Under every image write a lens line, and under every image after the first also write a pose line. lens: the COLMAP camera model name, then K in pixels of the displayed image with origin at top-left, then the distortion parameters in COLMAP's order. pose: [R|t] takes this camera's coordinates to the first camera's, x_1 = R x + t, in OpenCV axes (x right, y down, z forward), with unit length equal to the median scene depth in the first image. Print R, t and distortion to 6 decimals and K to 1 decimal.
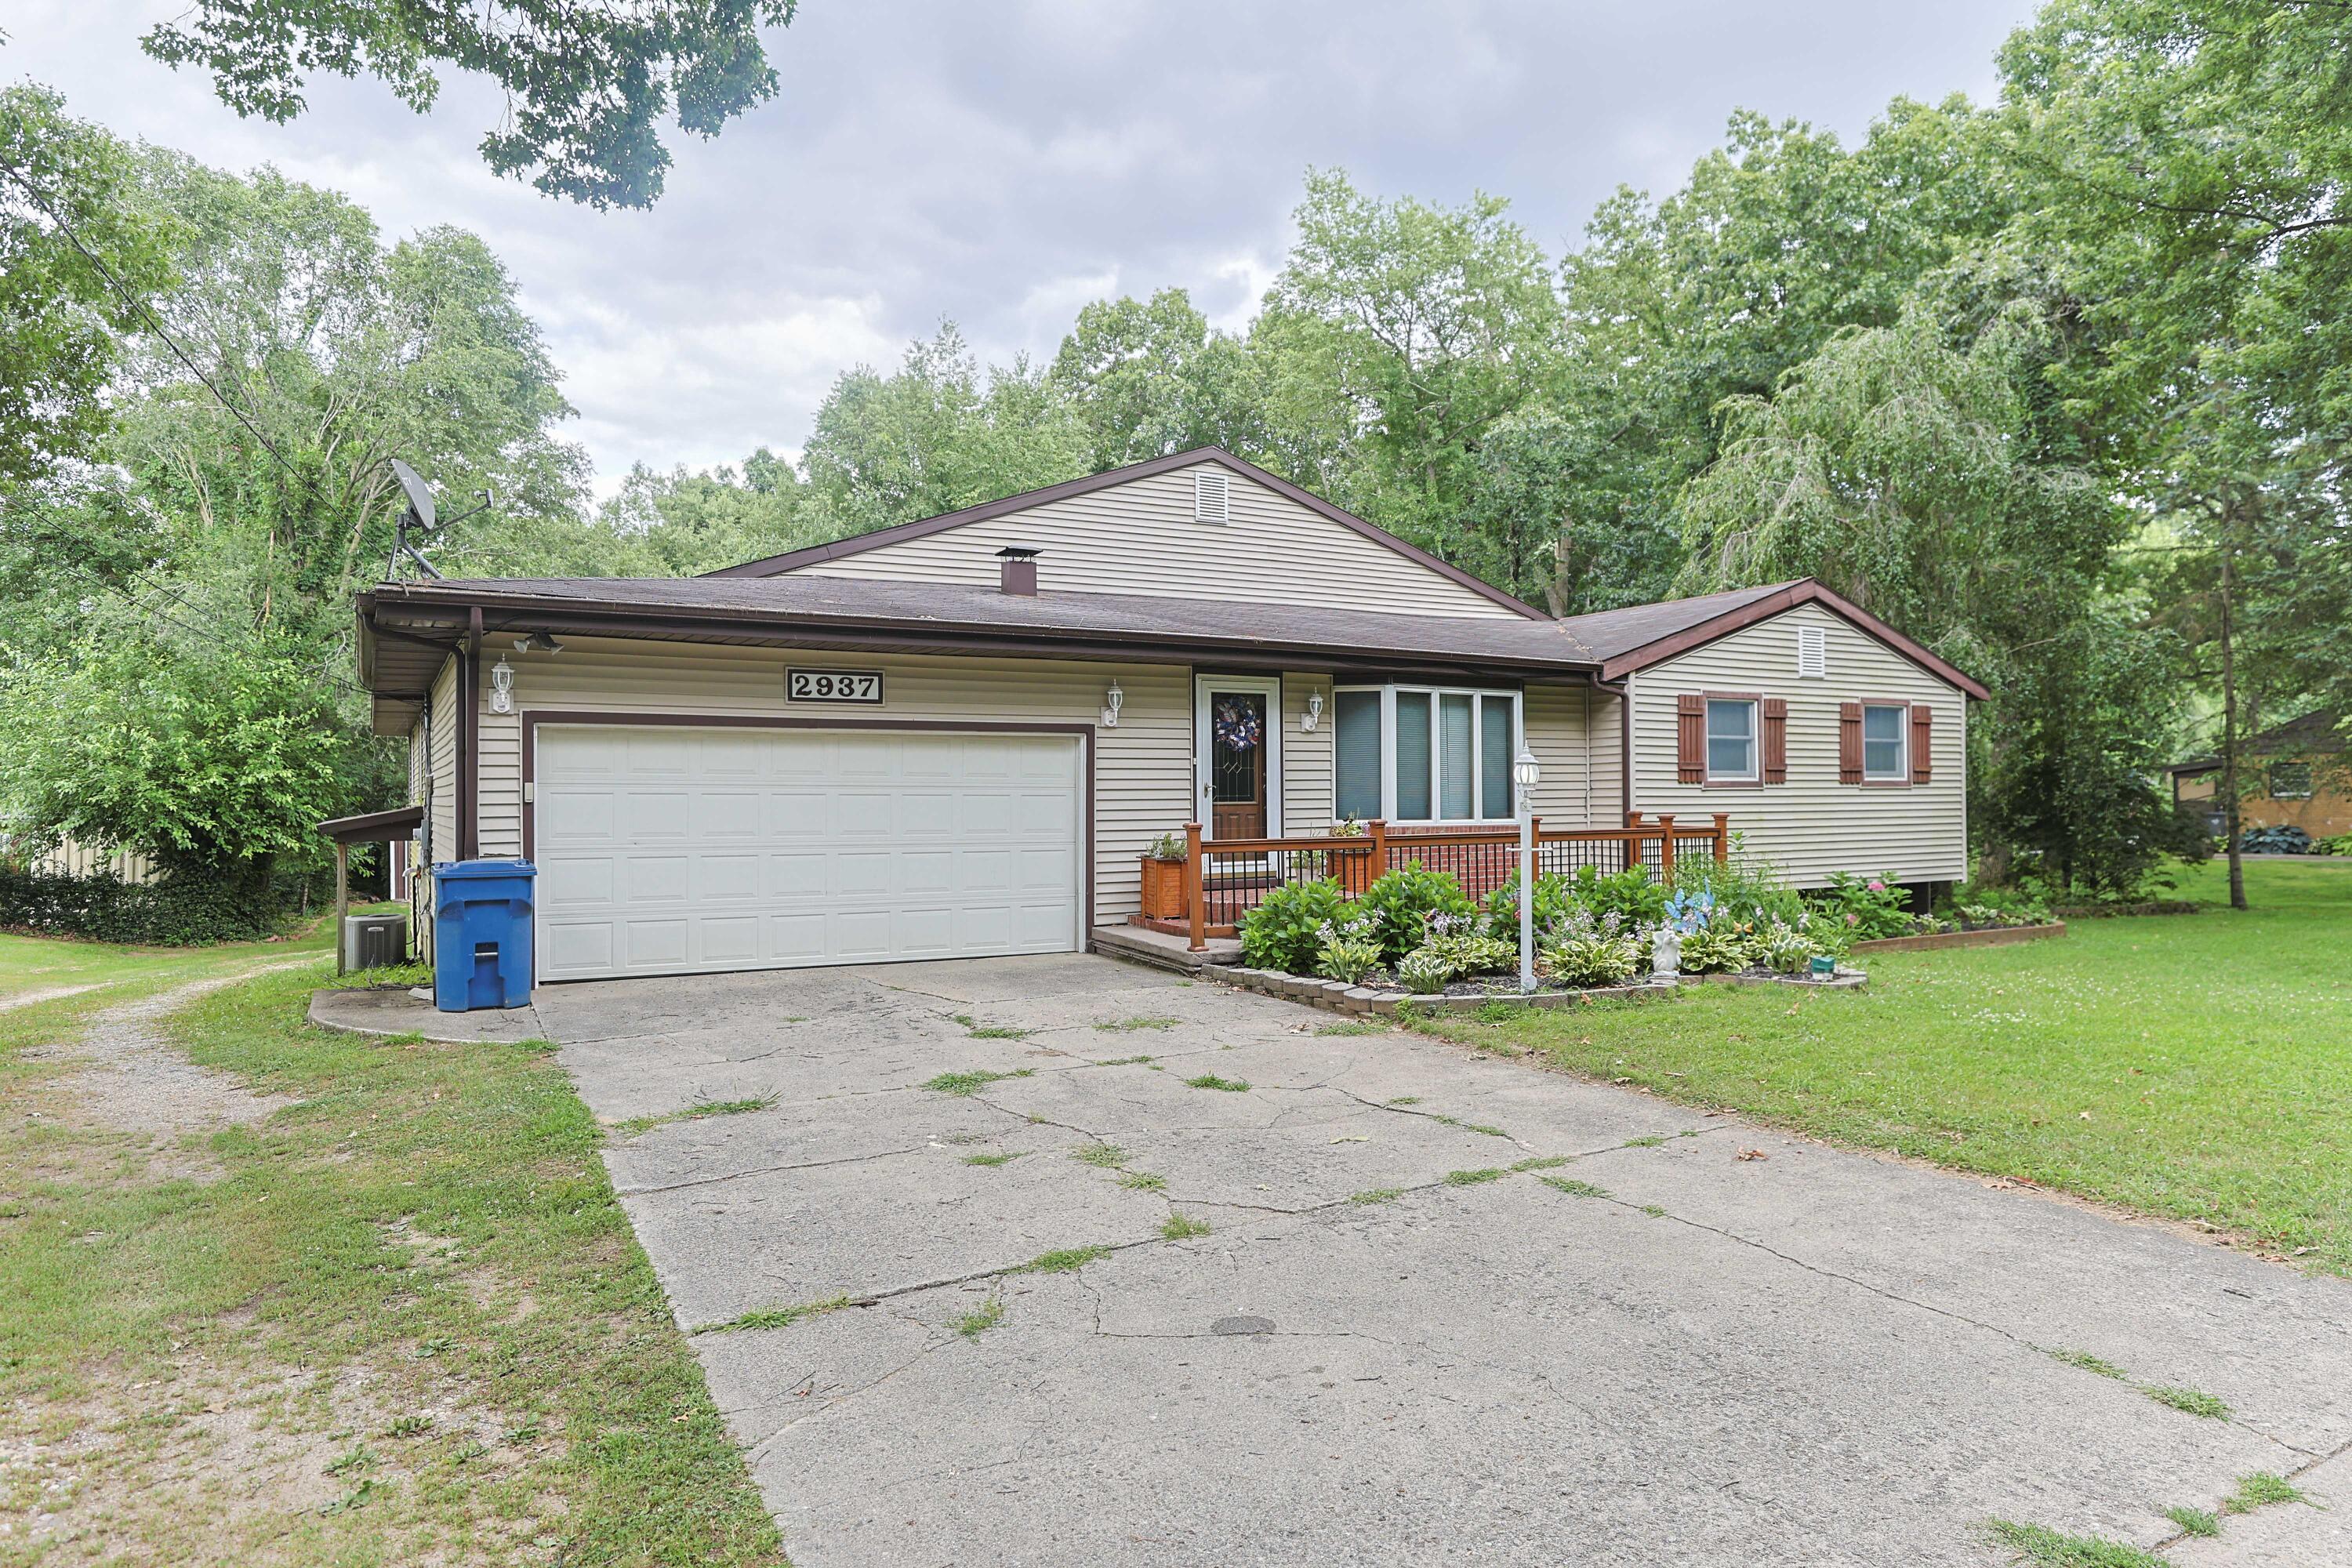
lens RADIAL K [[1458.3, 0, 1176.0], [0, 1458.3, 784.0], [0, 0, 1]] dist [-0.003898, -0.000217]
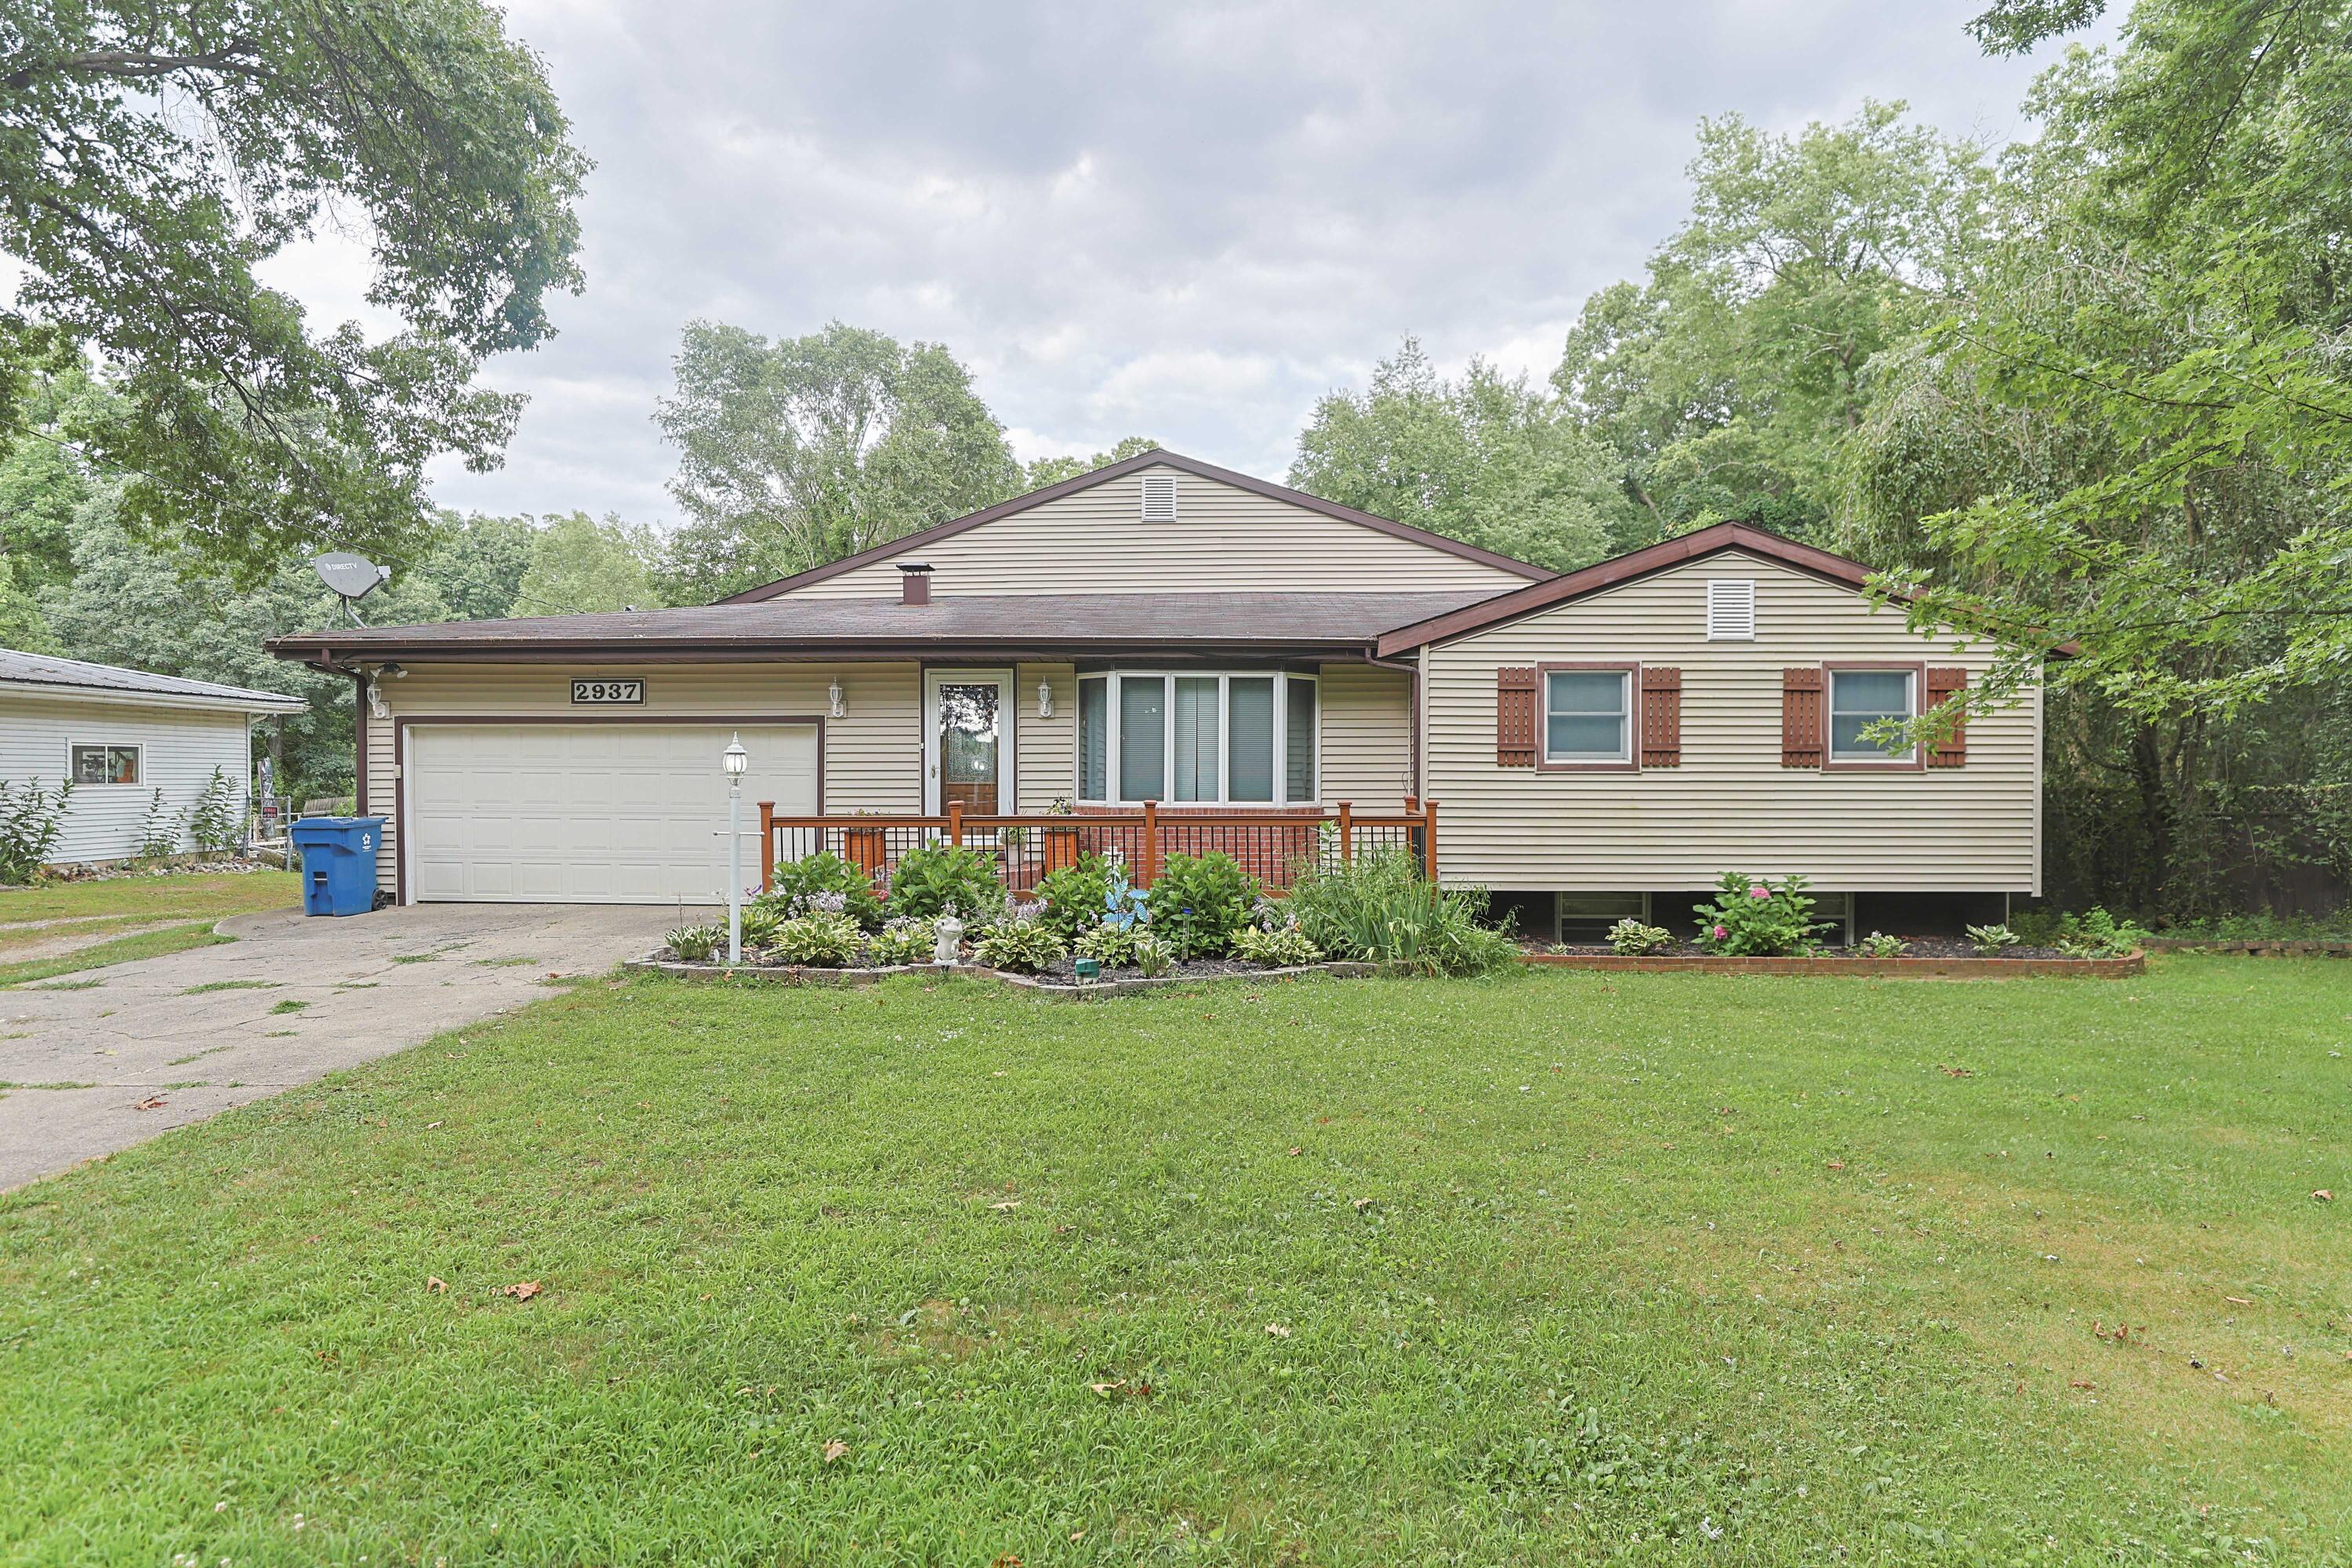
lens RADIAL K [[1272.8, 0, 1176.0], [0, 1272.8, 784.0], [0, 0, 1]] dist [-0.013126, 0.001659]
pose [[0.844898, 0.013843, -0.534748, 0.608162], [-0.000211, 0.999674, 0.025545, -0.009815], [0.534927, -0.021470, 0.844626, 0.230832]]
